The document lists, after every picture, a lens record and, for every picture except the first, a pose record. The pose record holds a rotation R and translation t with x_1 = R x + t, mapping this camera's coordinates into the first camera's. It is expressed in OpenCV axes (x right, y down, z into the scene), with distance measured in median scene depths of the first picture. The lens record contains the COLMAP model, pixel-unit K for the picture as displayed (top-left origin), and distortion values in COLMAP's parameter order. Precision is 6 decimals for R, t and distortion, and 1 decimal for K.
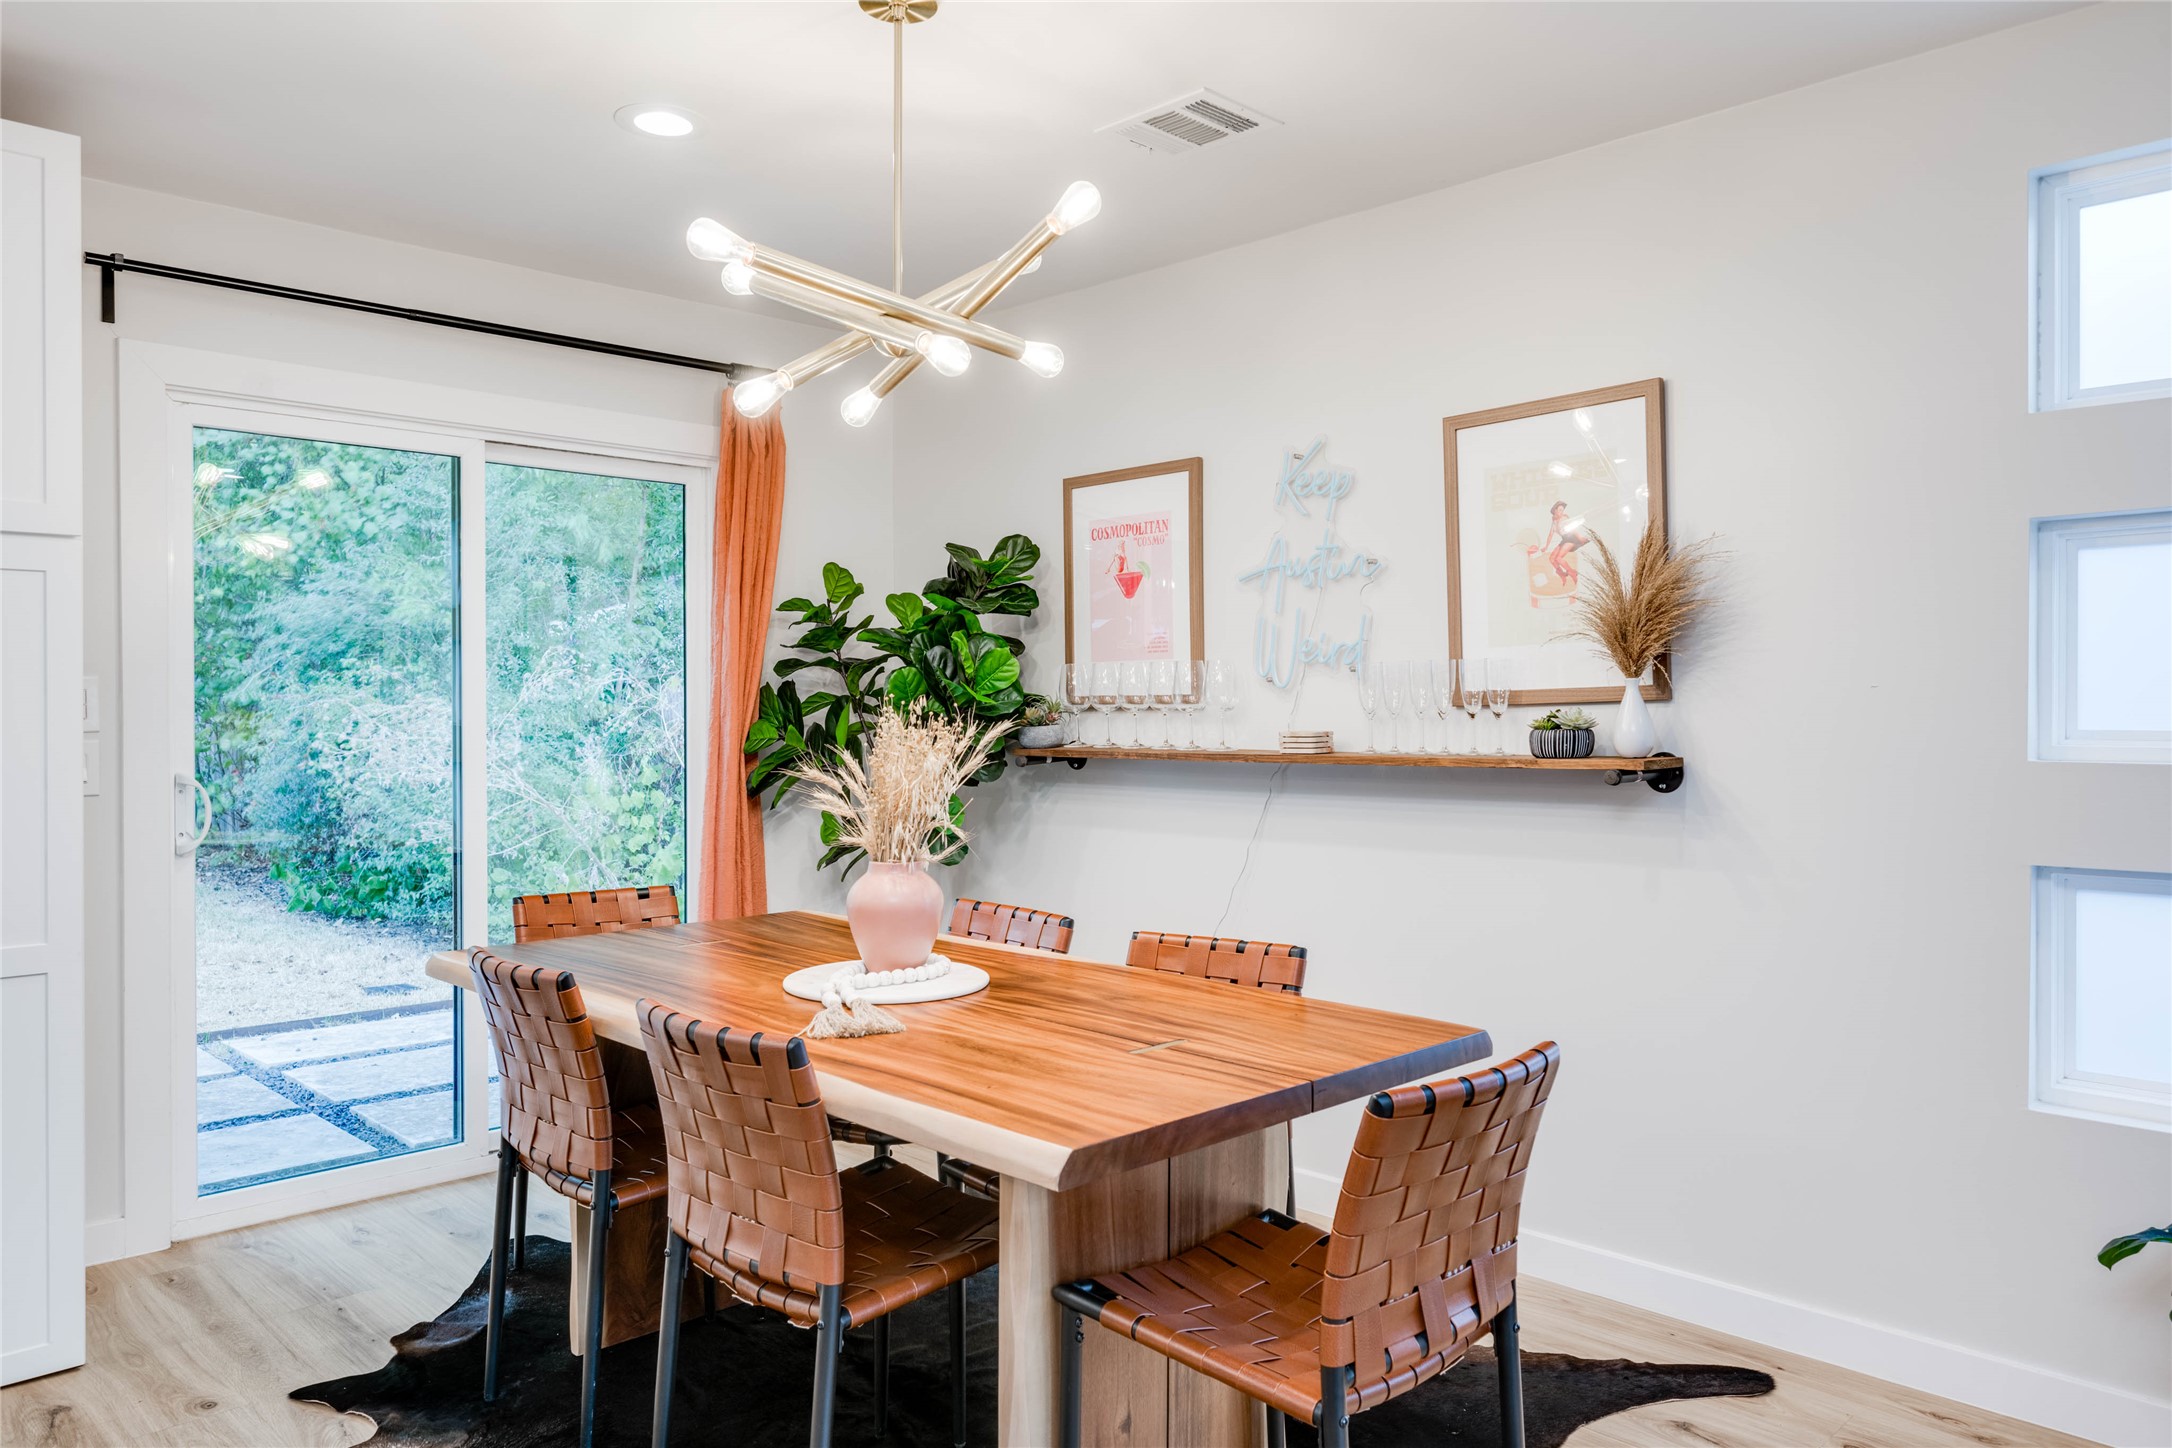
lens RADIAL K [[1466.2, 0, 1099.5], [0, 1466.2, 712.8], [0, 0, 1]] dist [-0.013405, 0.005305]
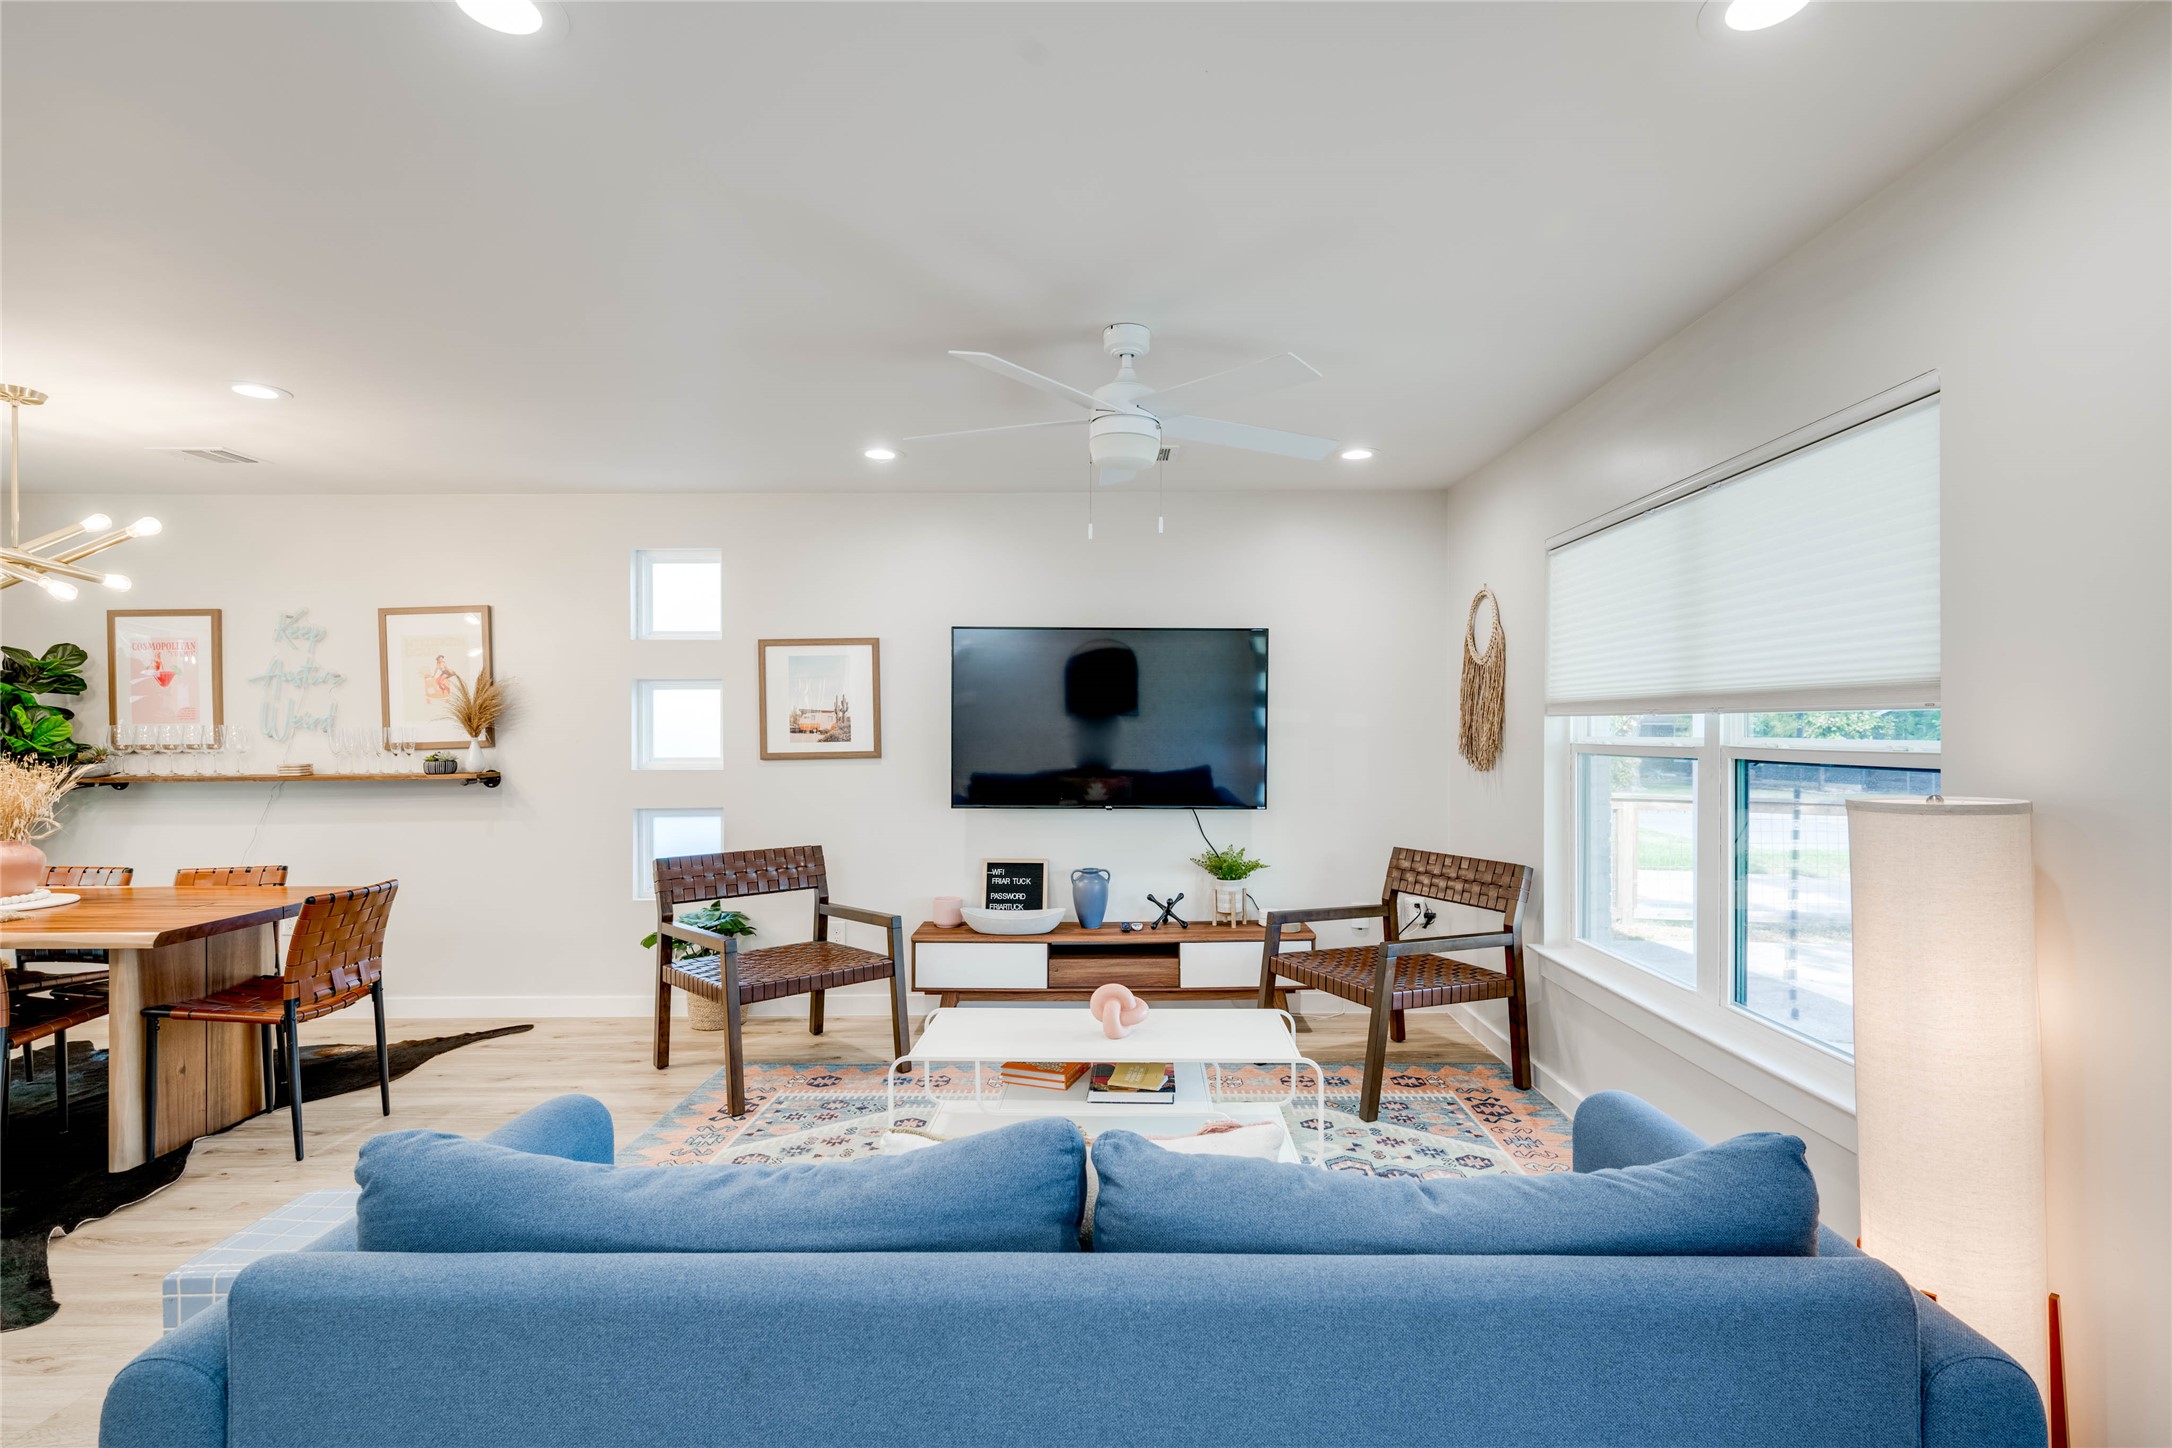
lens RADIAL K [[1006.1, 0, 1095.0], [0, 1006.1, 734.6], [0, 0, 1]] dist [0.000619, 0.000199]
pose [[0.706565, -0.005069, 0.707630, -0.052128], [0.006938, 0.999976, 0.000236, -0.019373], [-0.707614, 0.004743, 0.706583, -0.691817]]
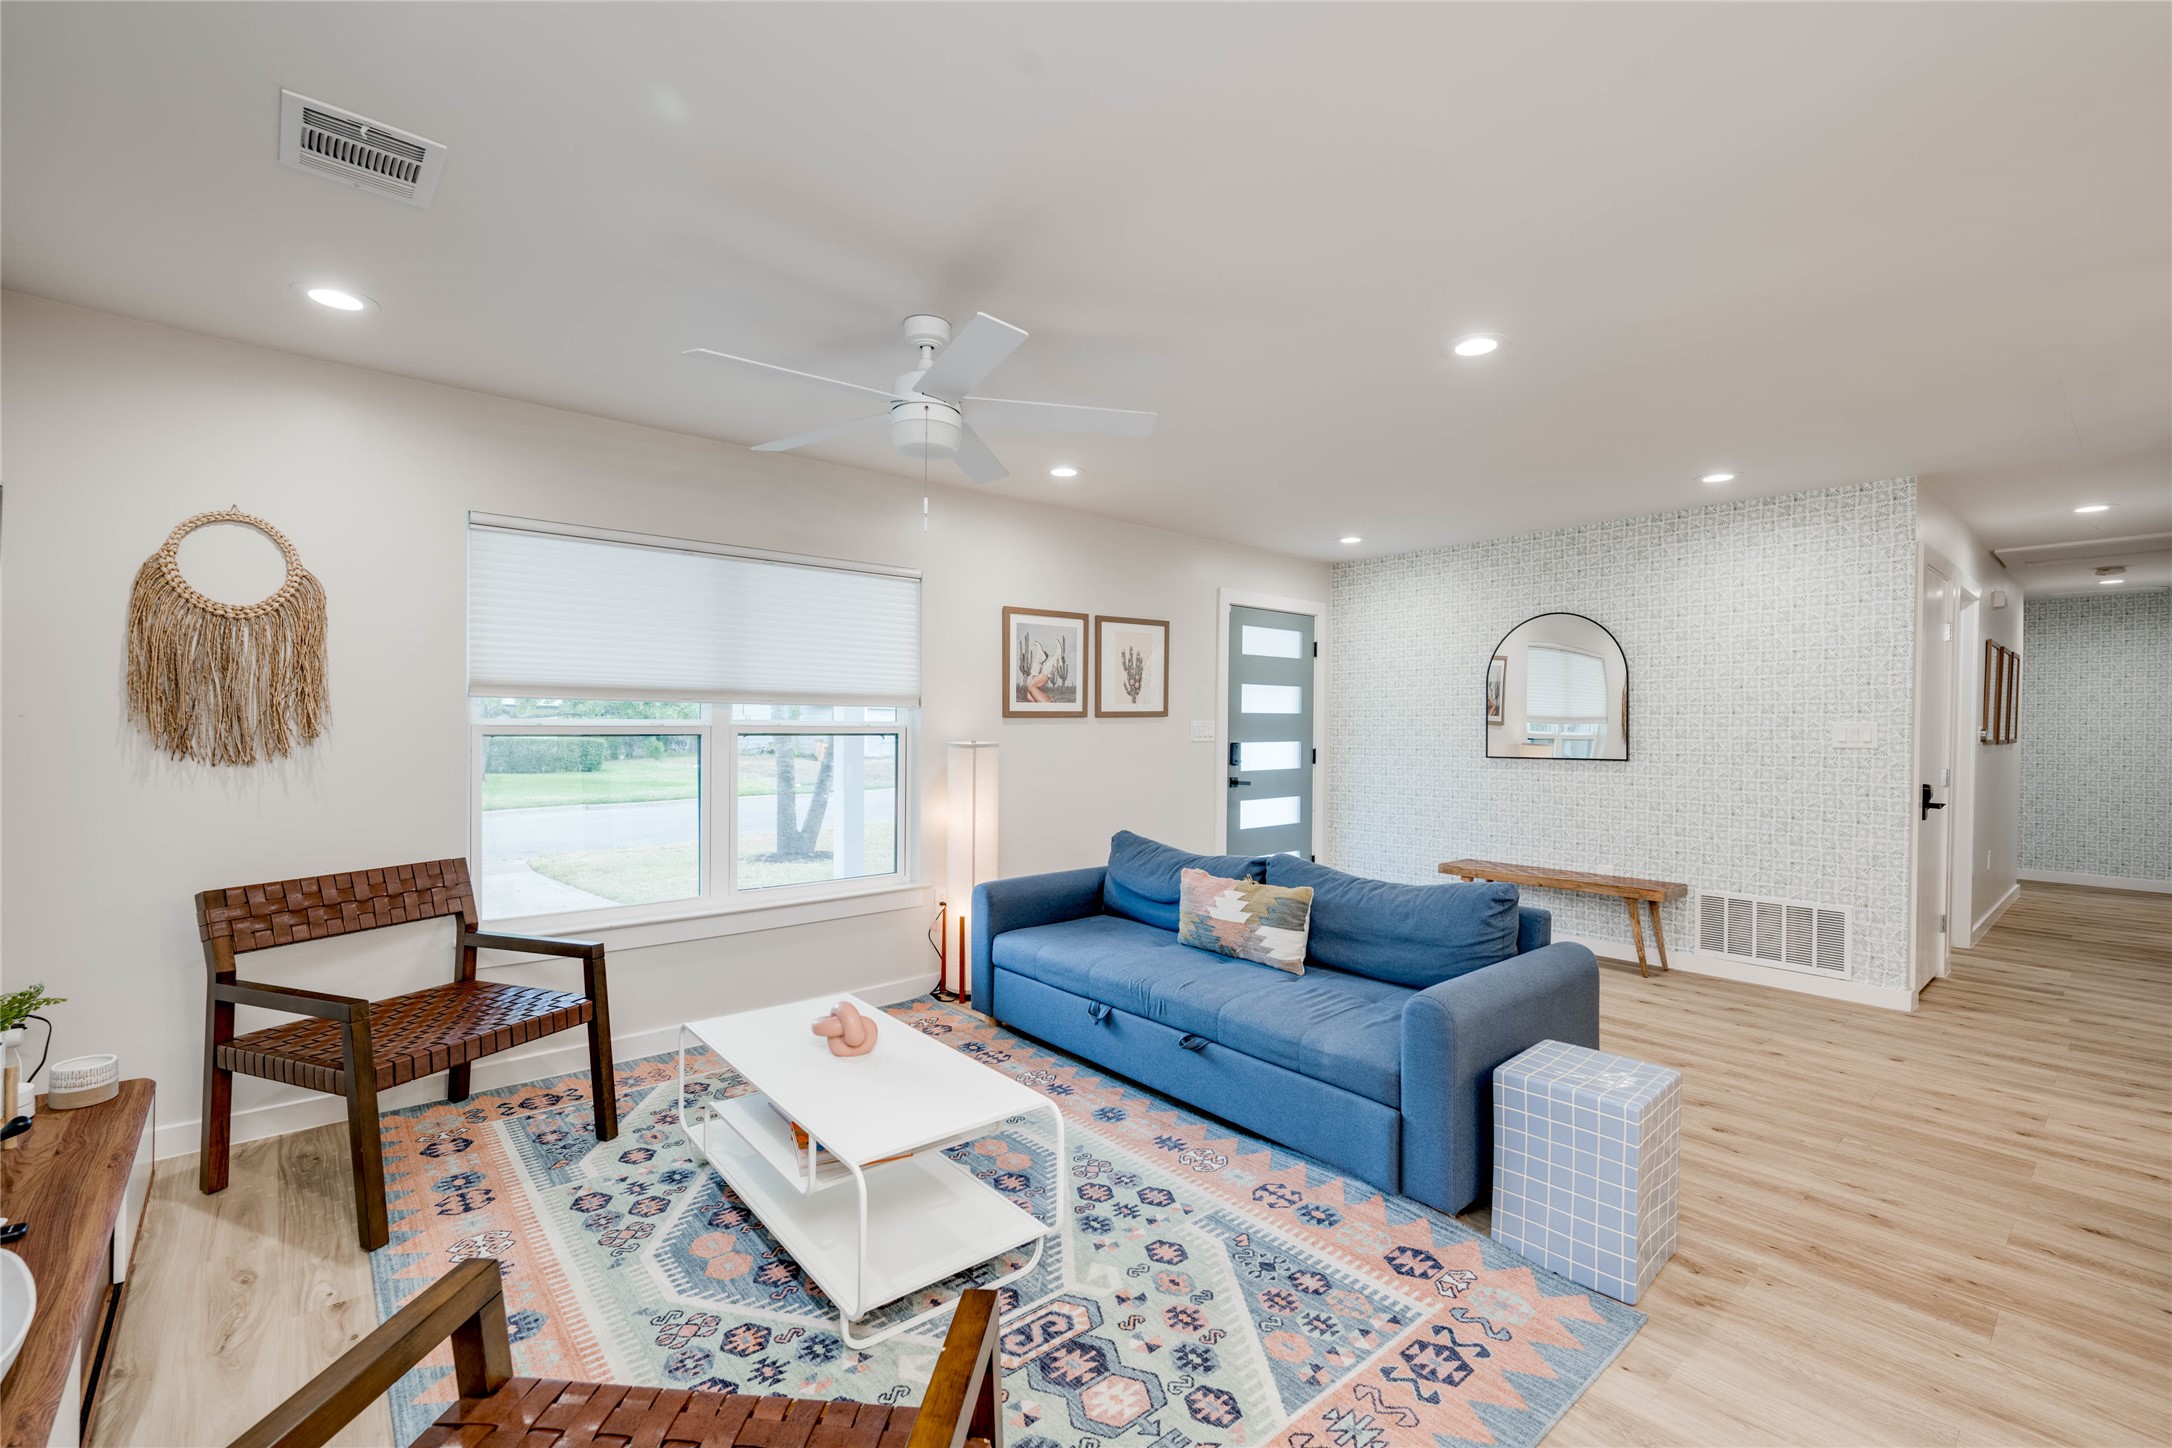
lens RADIAL K [[942.3, 0, 1076.8], [0, 942.3, 728.9], [0, 0, 1]] dist [-0.001134, 0.000343]
pose [[-0.995177, -0.007899, 0.097779, 0.343407], [-0.006809, 0.999911, 0.011473, -0.018131], [-0.097861, 0.010752, -0.995142, 0.632244]]
